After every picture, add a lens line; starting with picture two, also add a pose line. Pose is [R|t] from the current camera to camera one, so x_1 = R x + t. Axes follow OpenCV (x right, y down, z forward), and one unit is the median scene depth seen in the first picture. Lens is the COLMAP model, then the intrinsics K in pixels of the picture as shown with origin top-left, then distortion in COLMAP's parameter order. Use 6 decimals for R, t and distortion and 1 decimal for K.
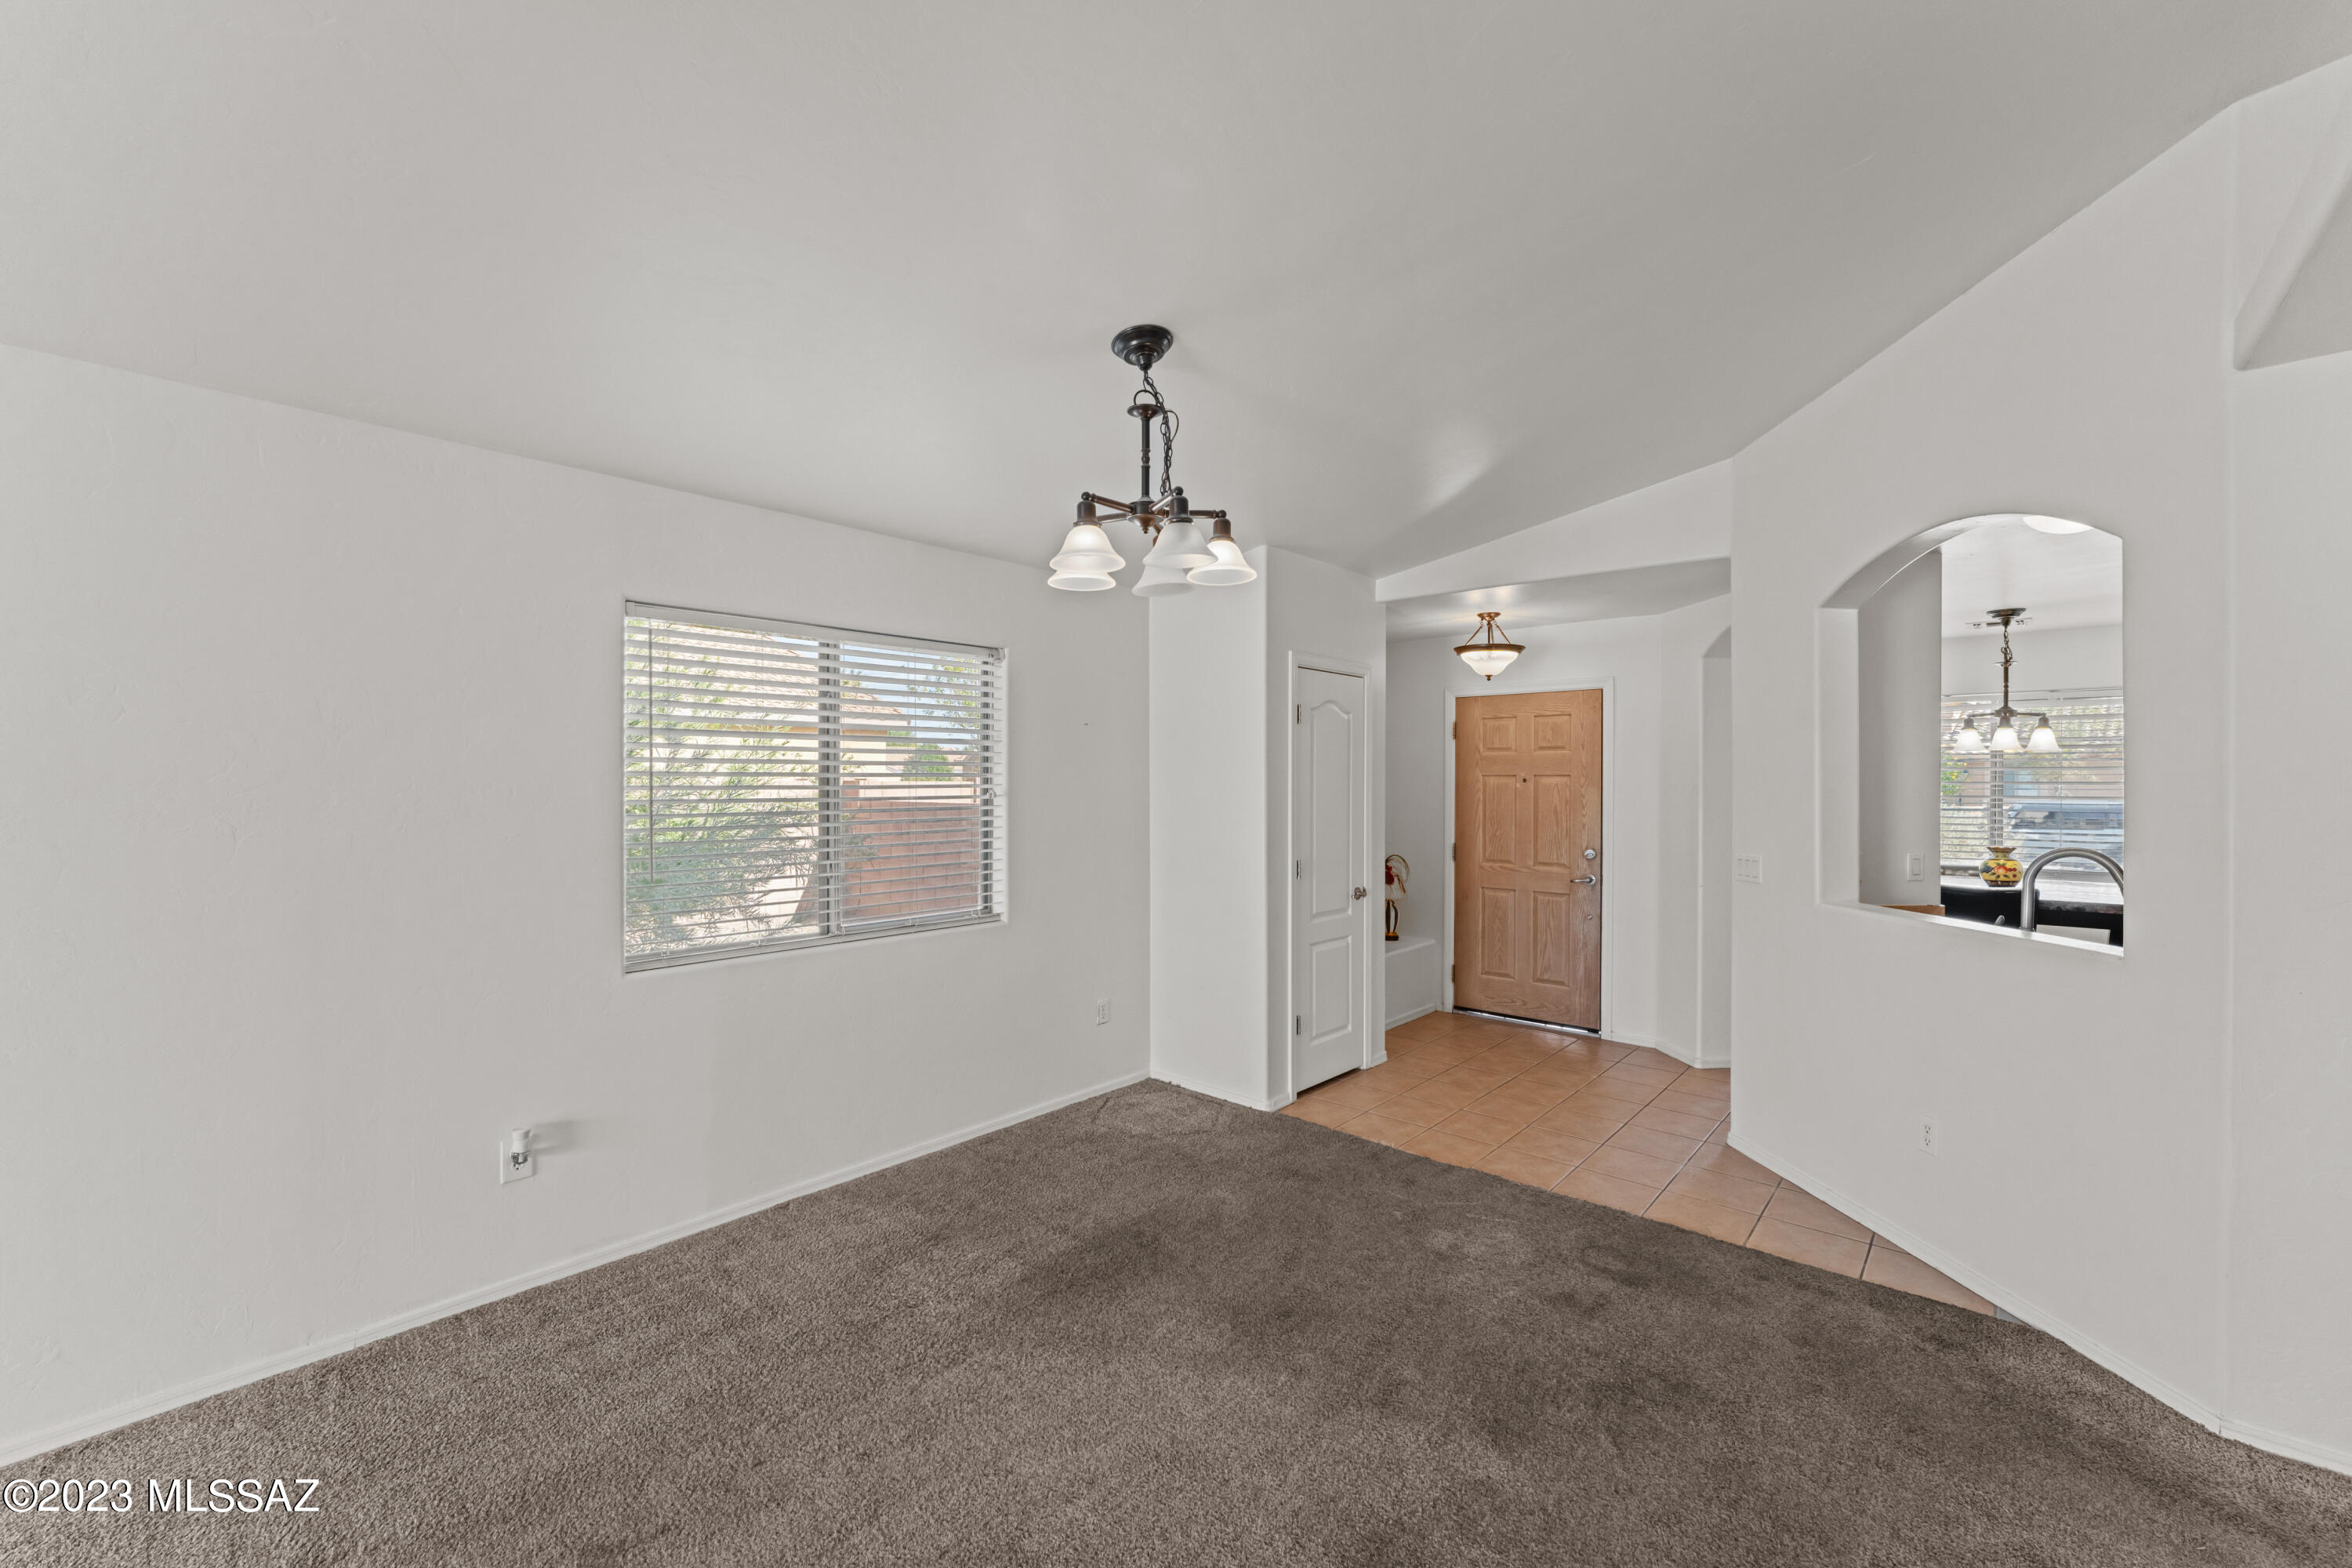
lens RADIAL K [[939.5, 0, 1176.0], [0, 939.5, 784.0], [0, 0, 1]] dist [-0.027262, -0.000078]
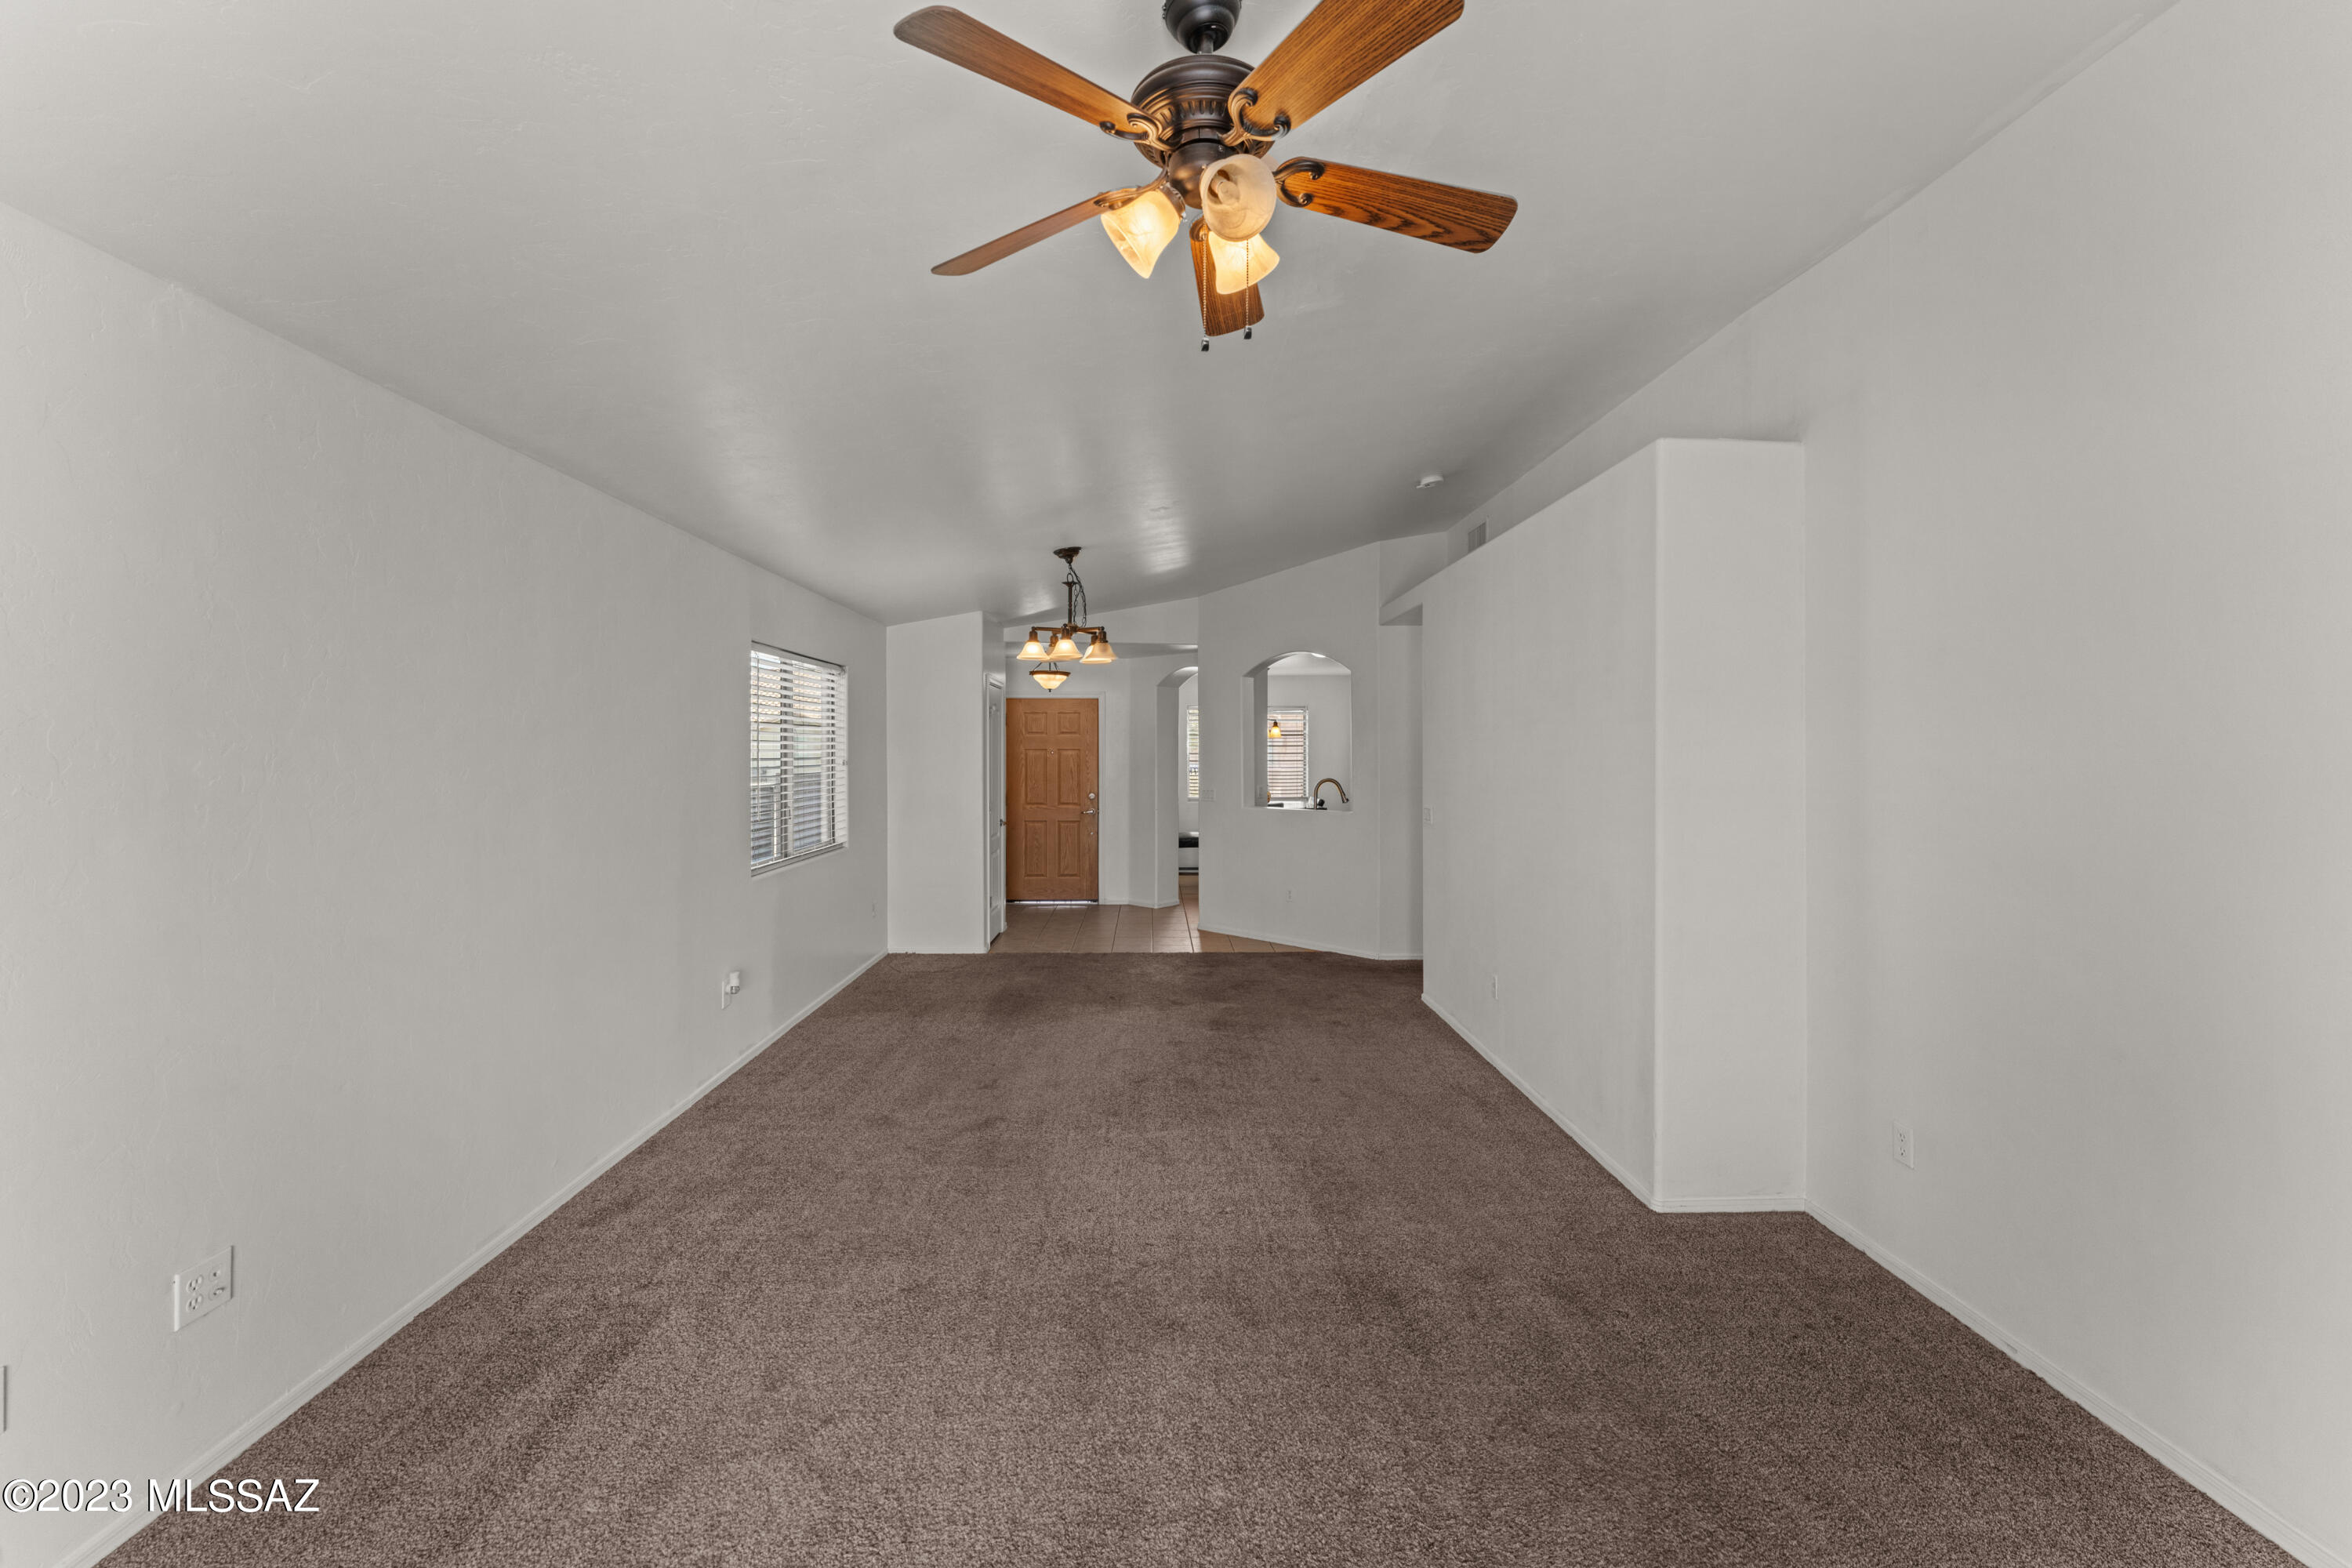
lens RADIAL K [[942.7, 0, 1171.4], [0, 942.7, 780.5], [0, 0, 1]] dist [0.000500, -0.000106]
pose [[0.733525, -0.024016, 0.679238, -0.762343], [0.007279, 0.999596, 0.027482, 0.000658], [-0.679623, -0.015214, 0.733403, -0.431495]]
